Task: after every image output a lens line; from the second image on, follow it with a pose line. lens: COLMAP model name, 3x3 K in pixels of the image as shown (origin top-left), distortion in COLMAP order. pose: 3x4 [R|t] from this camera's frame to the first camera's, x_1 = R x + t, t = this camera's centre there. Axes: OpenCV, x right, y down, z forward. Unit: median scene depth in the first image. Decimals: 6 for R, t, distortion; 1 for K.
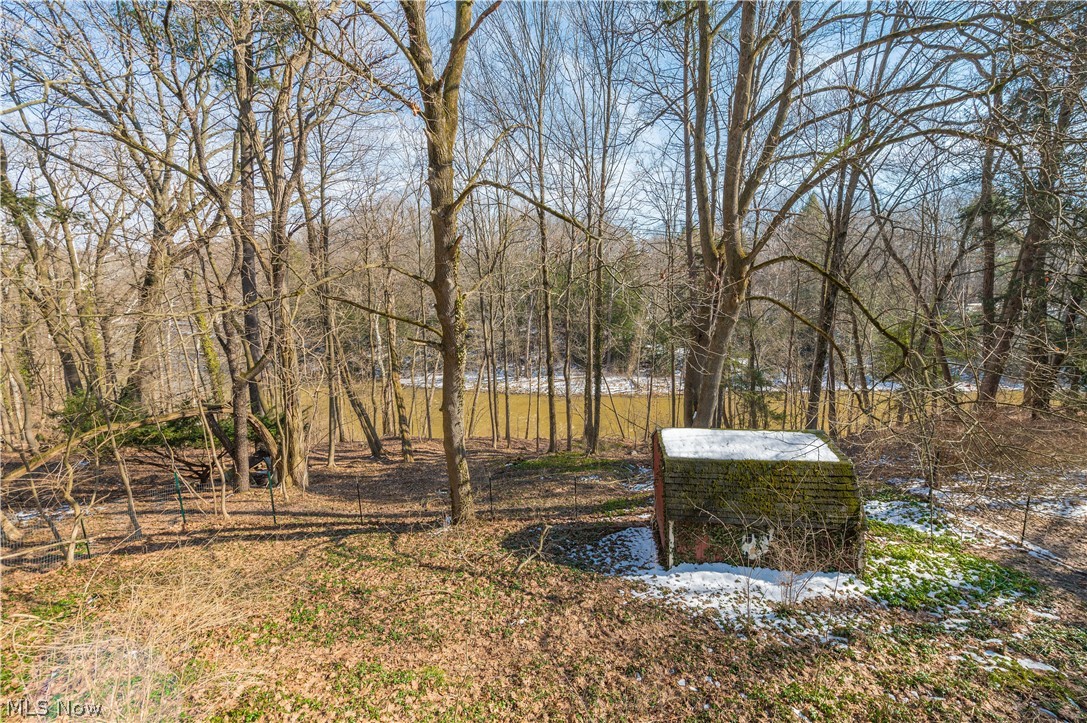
lens RADIAL K [[425.8, 0, 557.3], [0, 425.8, 362.1], [0, 0, 1]] dist [0.021860, -0.006925]
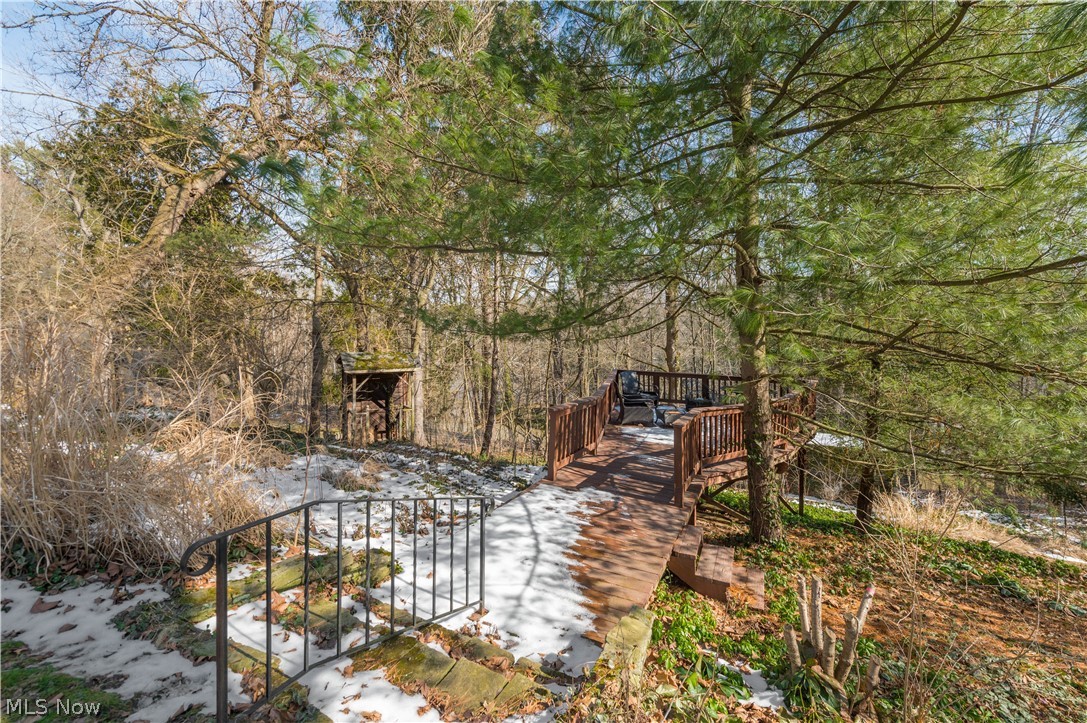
lens RADIAL K [[443.2, 0, 540.7], [0, 443.2, 334.9], [0, 0, 1]] dist [0.022929, -0.008048]
pose [[0.861741, 0.002935, -0.507339, 0.203136], [-0.095351, 0.983101, -0.156272, 0.105788], [0.498307, 0.183041, 0.847459, -0.812814]]
